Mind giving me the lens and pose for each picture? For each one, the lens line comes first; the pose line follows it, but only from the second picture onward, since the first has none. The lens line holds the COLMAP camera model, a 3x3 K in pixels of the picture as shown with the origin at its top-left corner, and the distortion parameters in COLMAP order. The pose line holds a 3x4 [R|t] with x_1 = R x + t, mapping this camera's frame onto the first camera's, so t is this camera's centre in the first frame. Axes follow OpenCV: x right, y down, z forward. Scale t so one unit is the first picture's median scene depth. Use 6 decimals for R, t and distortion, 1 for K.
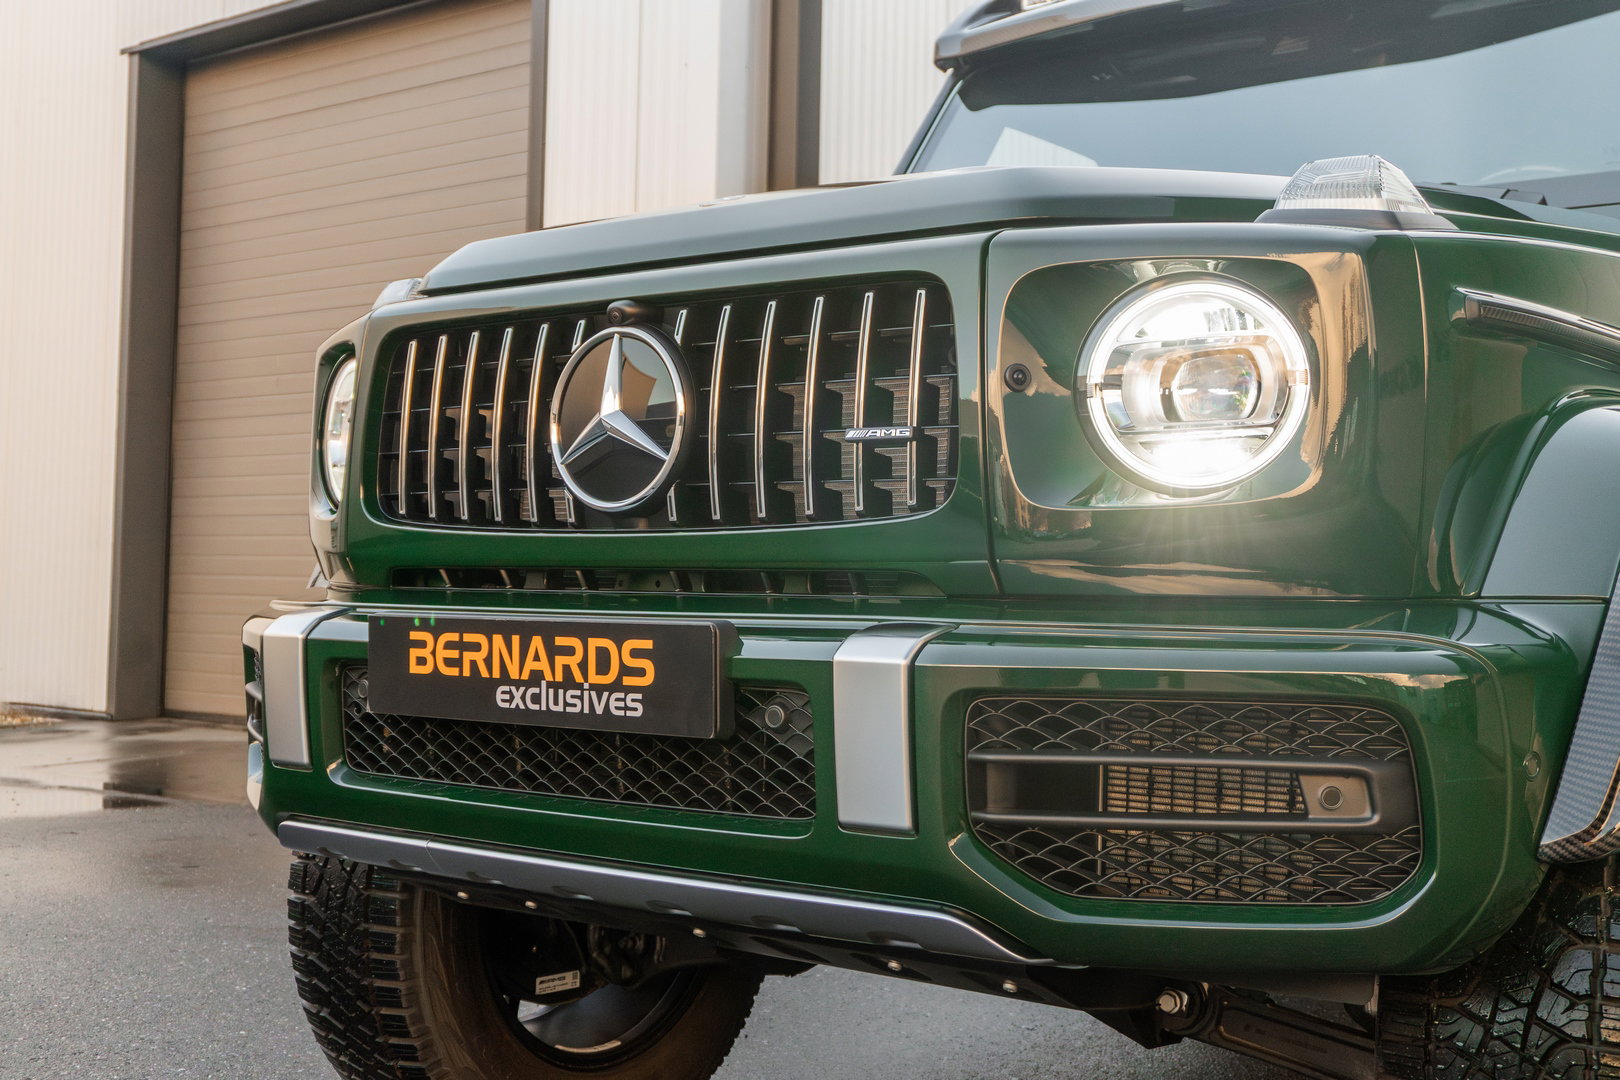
lens RADIAL K [[1906.1, 0, 811.2], [0, 1906.1, 543.6], [0, 0, 1]] dist [-0.026578, 0.000000]
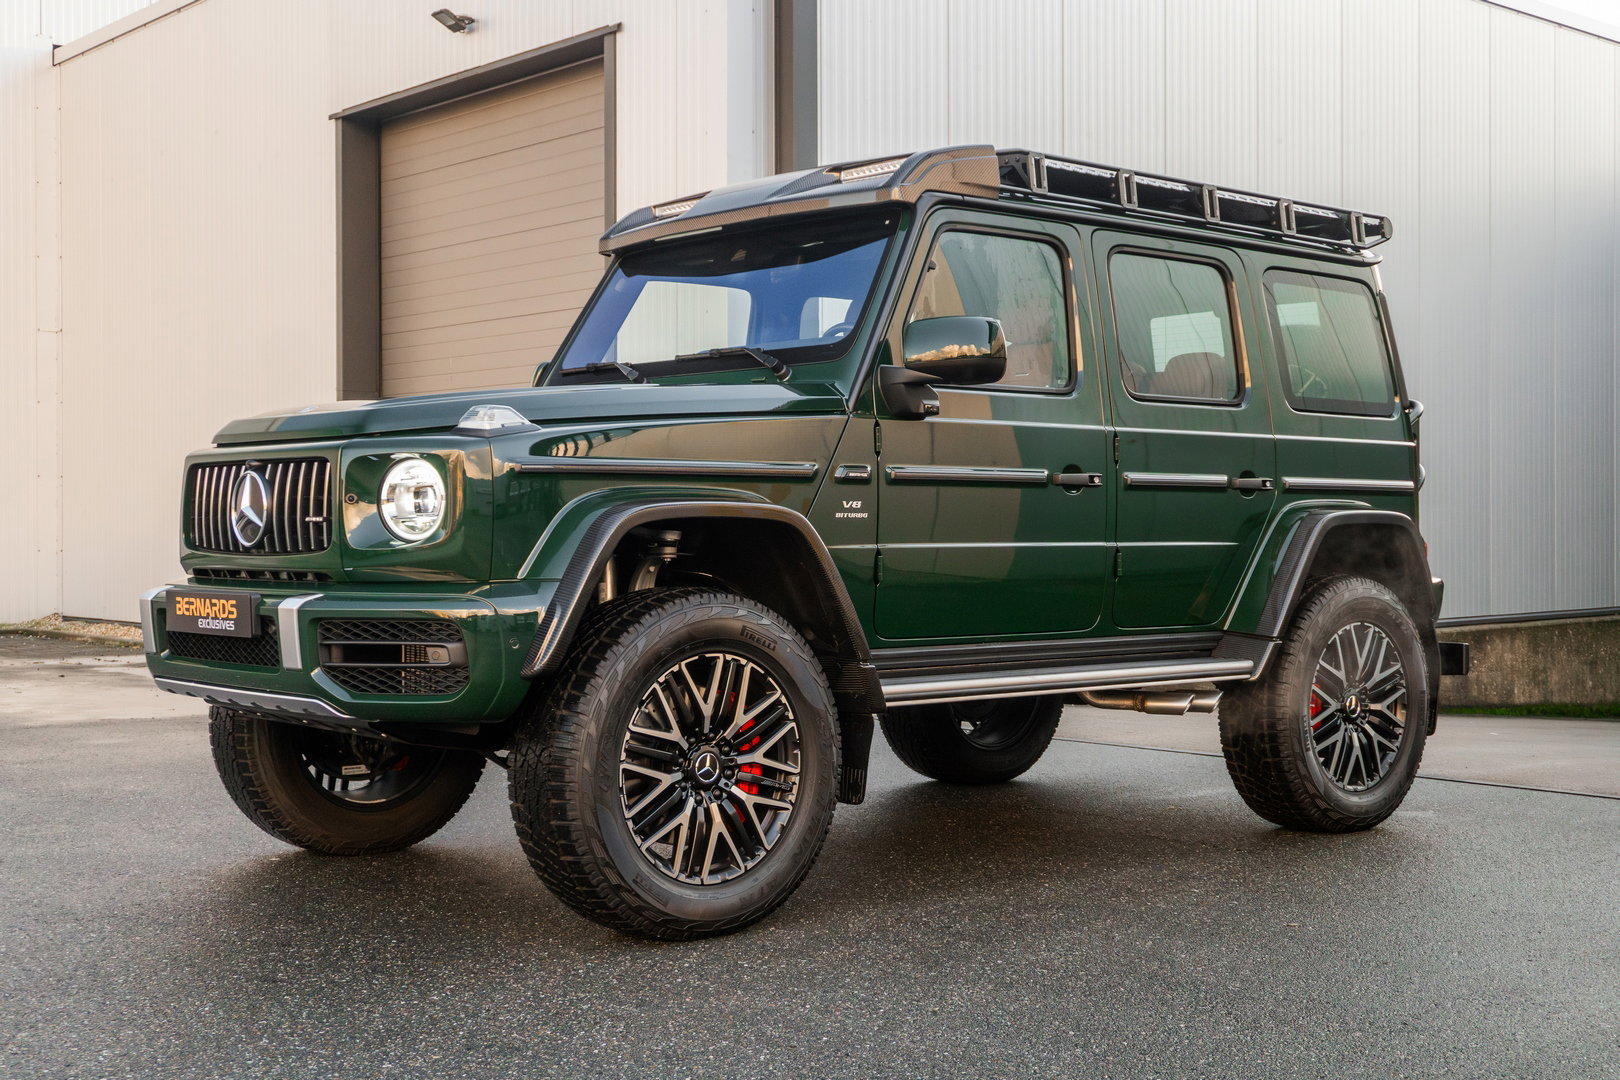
lens RADIAL K [[1931.0, 0, 807.1], [0, 1931.0, 527.9], [0, 0, 1]] dist [0.008171, 0.000000]
pose [[0.983904, -0.024247, -0.177047, 1.112460], [0.029687, 0.999163, 0.028141, -0.096227], [0.176217, -0.032944, 0.983800, -1.408946]]
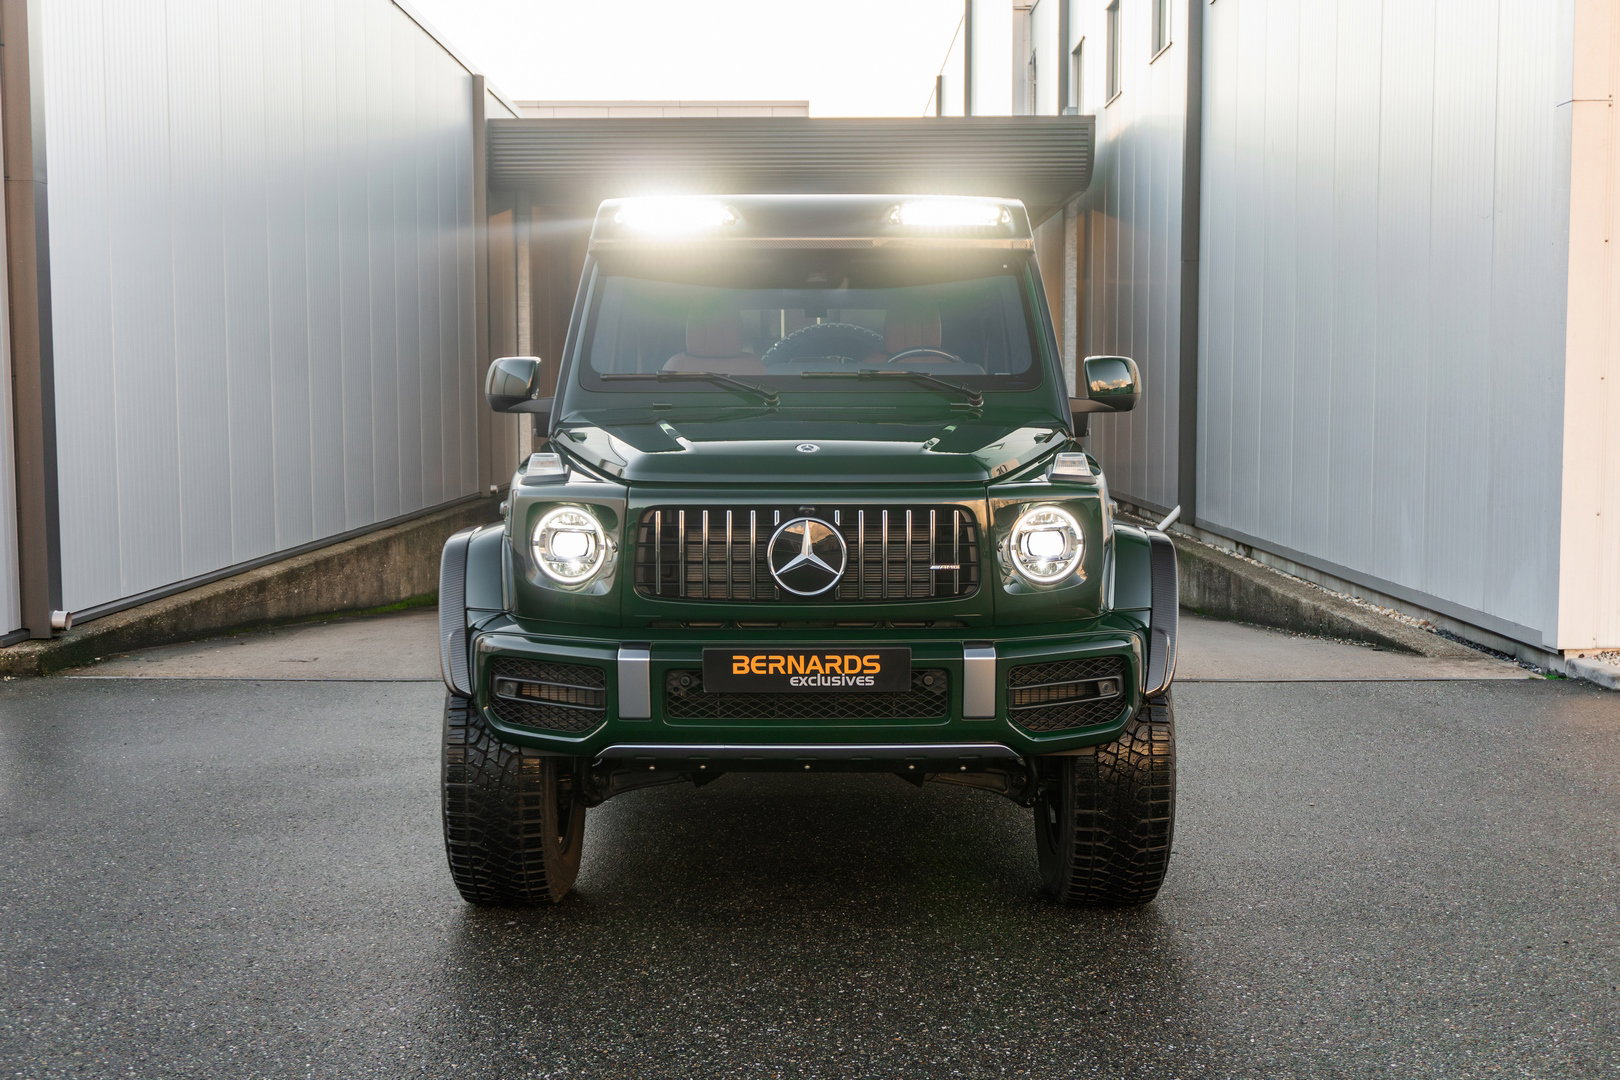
lens RADIAL K [[1769.6, 0, 818.0], [0, 1769.6, 550.3], [0, 0, 1]] dist [0.030282, 0.000000]
pose [[0.774235, -0.075239, 0.628410, -1.550539], [-0.004320, 0.992257, 0.124124, -0.364894], [-0.632883, -0.098816, 0.767916, -0.717574]]
